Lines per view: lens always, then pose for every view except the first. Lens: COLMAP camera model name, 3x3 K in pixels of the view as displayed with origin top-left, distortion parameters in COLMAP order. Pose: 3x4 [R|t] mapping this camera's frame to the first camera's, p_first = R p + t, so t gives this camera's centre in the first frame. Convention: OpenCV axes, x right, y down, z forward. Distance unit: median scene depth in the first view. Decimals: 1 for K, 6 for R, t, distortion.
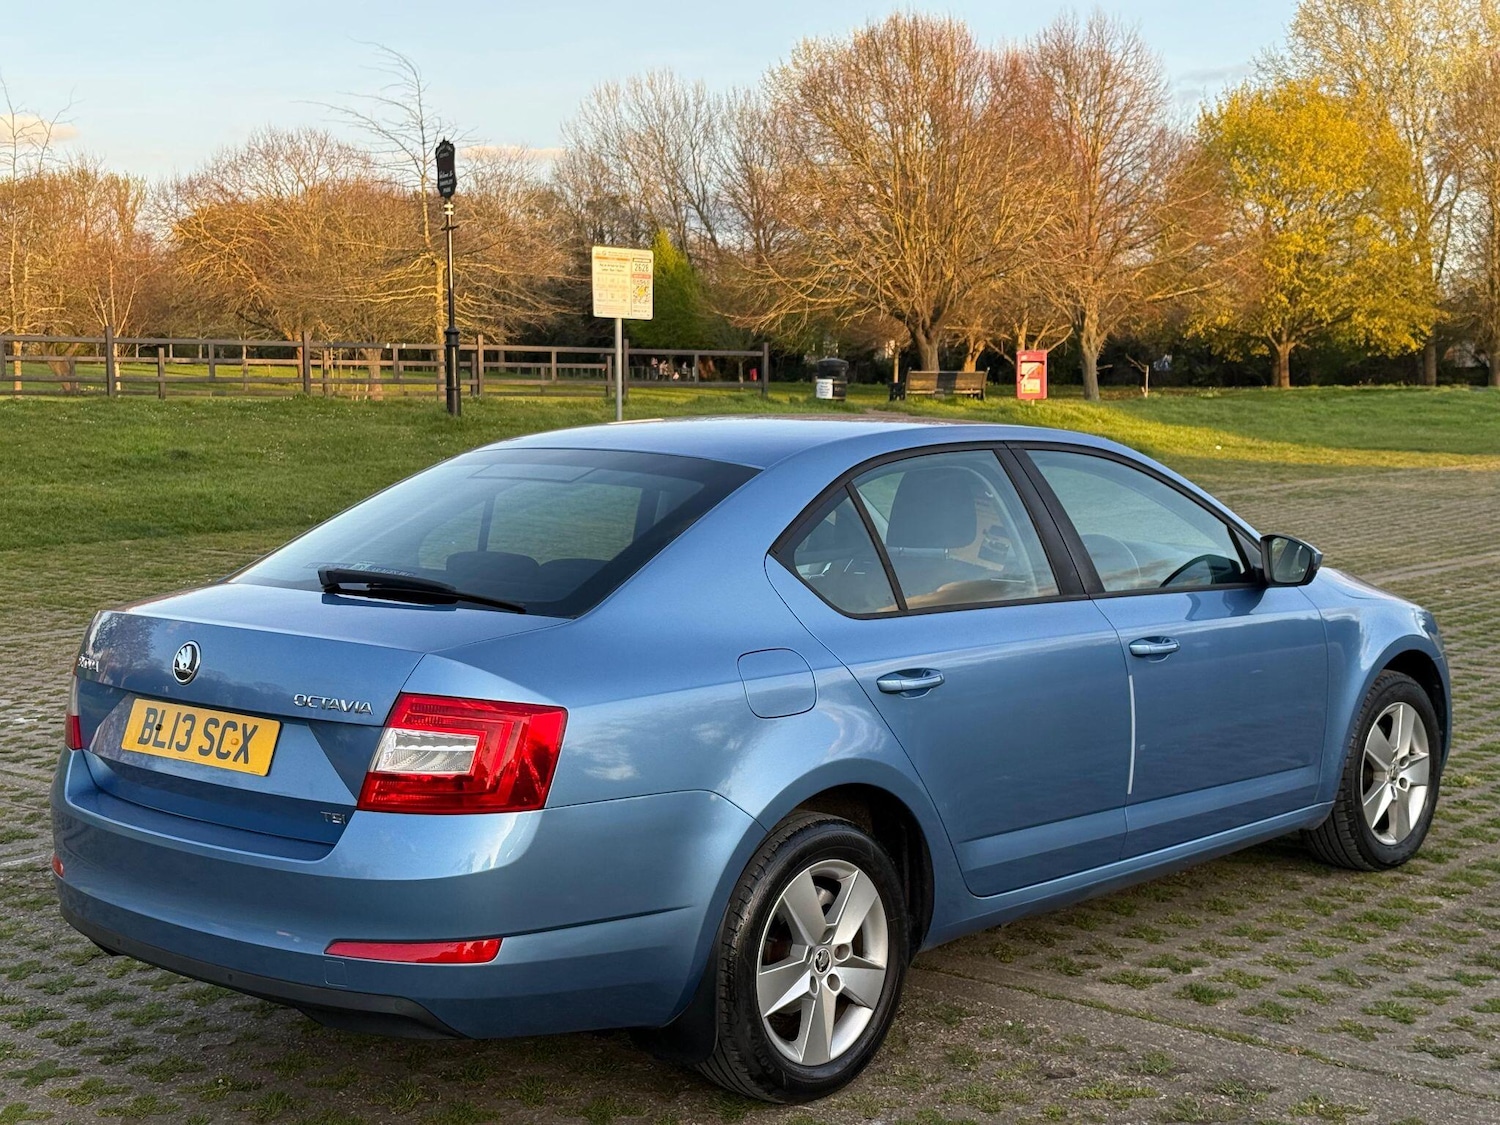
lens RADIAL K [[2097.8, 0, 741.6], [0, 2097.8, 556.0], [0, 0, 1]] dist [0.199606, -0.423695]
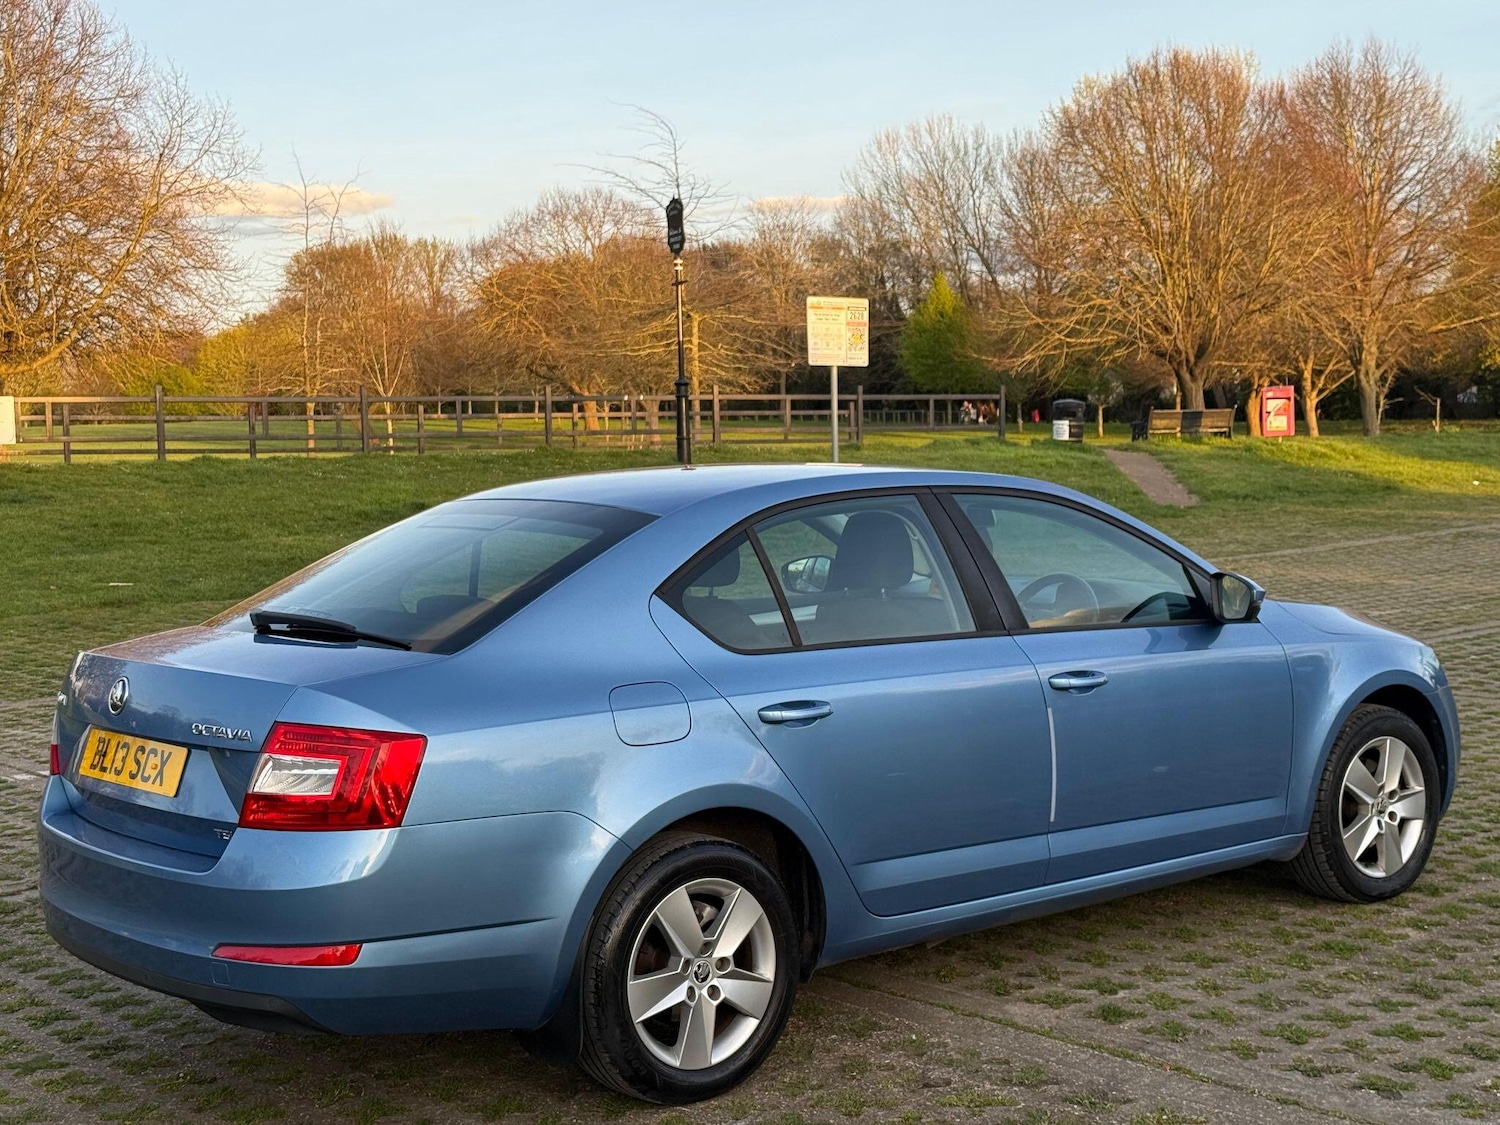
lens RADIAL K [[2091.6, 0, 742.3], [0, 2091.6, 560.0], [0, 0, 1]] dist [0.192167, -0.372986]
pose [[0.991081, -0.010587, -0.132836, 0.169196], [0.008067, 0.999777, -0.019501, 0.002222], [0.133013, 0.018256, 0.990946, -0.053970]]
